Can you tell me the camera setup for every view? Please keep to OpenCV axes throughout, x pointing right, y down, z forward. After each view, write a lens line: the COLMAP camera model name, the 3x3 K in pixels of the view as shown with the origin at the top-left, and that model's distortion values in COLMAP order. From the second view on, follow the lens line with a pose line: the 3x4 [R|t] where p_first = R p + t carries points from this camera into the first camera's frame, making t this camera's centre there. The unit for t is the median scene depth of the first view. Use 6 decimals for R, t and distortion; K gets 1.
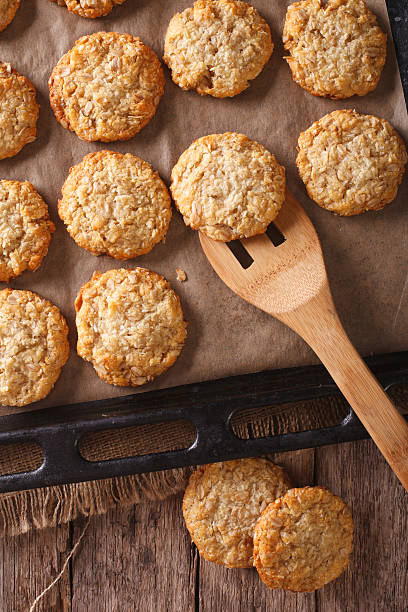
lens RADIAL K [[930.9, 0, 203.3], [0, 930.9, 304.6], [0, 0, 1]] dist [-0.192189, 0.000000]
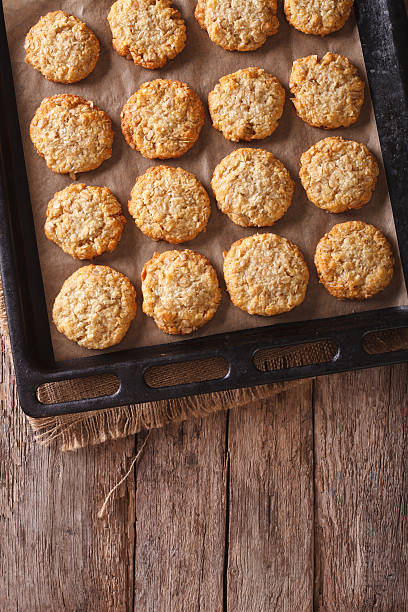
lens RADIAL K [[930.9, 0, 200.1], [0, 930.9, 304.9], [0, 0, 1]] dist [-0.192189, 0.000000]
pose [[0.999903, 0.000855, 0.013874, -0.068946], [-0.000779, 0.999985, -0.005494, 0.051148], [-0.013878, 0.005483, 0.999889, -0.396347]]
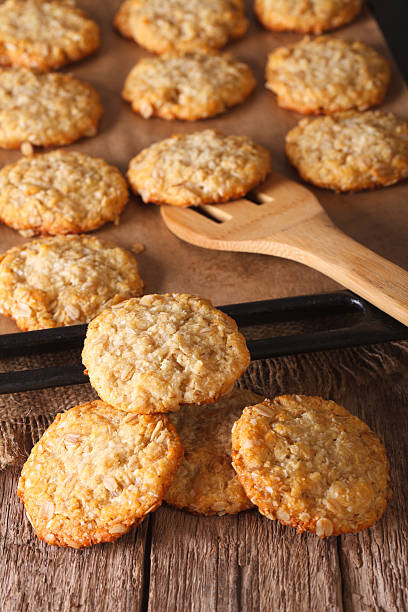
lens RADIAL K [[1954.3, 0, 224.3], [0, 1954.3, 290.9], [0, 0, 1]] dist [-0.000598, 0.000000]
pose [[0.999624, -0.024336, -0.012636, 0.067249], [0.005514, 0.629804, -0.776734, 1.246585], [0.026861, 0.776373, 0.629702, 0.022356]]
